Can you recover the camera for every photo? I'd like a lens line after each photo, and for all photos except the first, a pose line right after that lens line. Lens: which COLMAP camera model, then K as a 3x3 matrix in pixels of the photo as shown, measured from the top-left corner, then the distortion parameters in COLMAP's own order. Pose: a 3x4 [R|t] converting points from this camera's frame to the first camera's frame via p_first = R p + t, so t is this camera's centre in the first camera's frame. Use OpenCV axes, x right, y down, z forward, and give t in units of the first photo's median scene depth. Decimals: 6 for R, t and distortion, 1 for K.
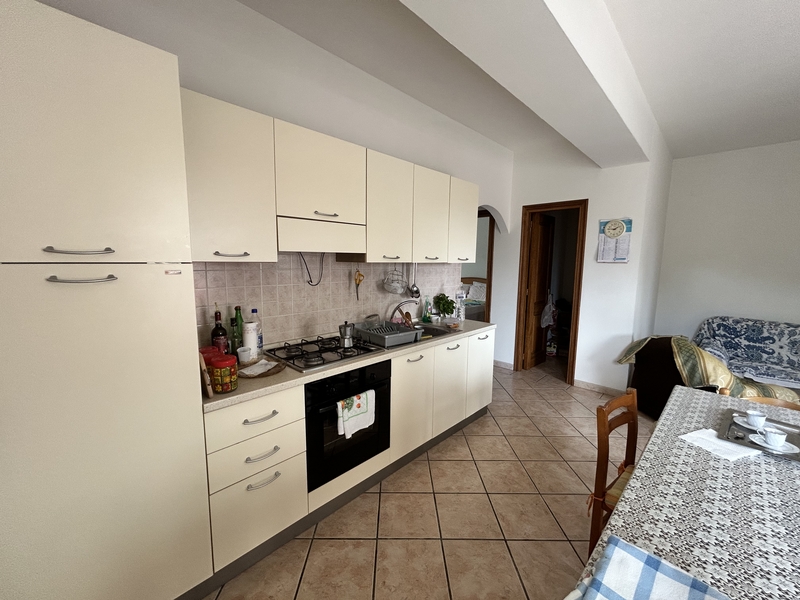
lens RADIAL K [[322.4, 0, 398.2], [0, 322.4, 298.1], [0, 0, 1]] dist [-0.000528, 0.000408]
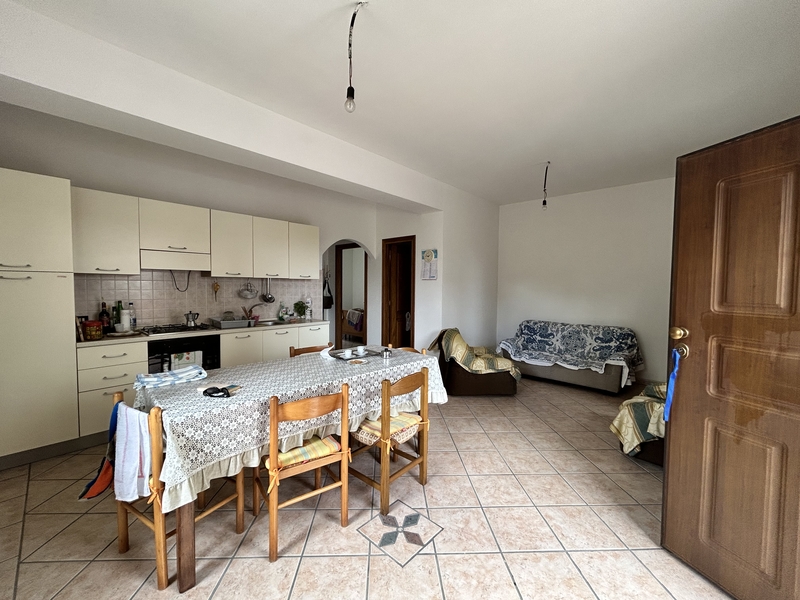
lens RADIAL K [[322.4, 0, 398.2], [0, 322.4, 298.1], [0, 0, 1]] dist [-0.000528, 0.000408]
pose [[0.999559, -0.002806, 0.029576, 0.495124], [0.005136, 0.996861, -0.079002, 0.082272], [-0.029262, 0.079119, 0.996436, -0.398907]]
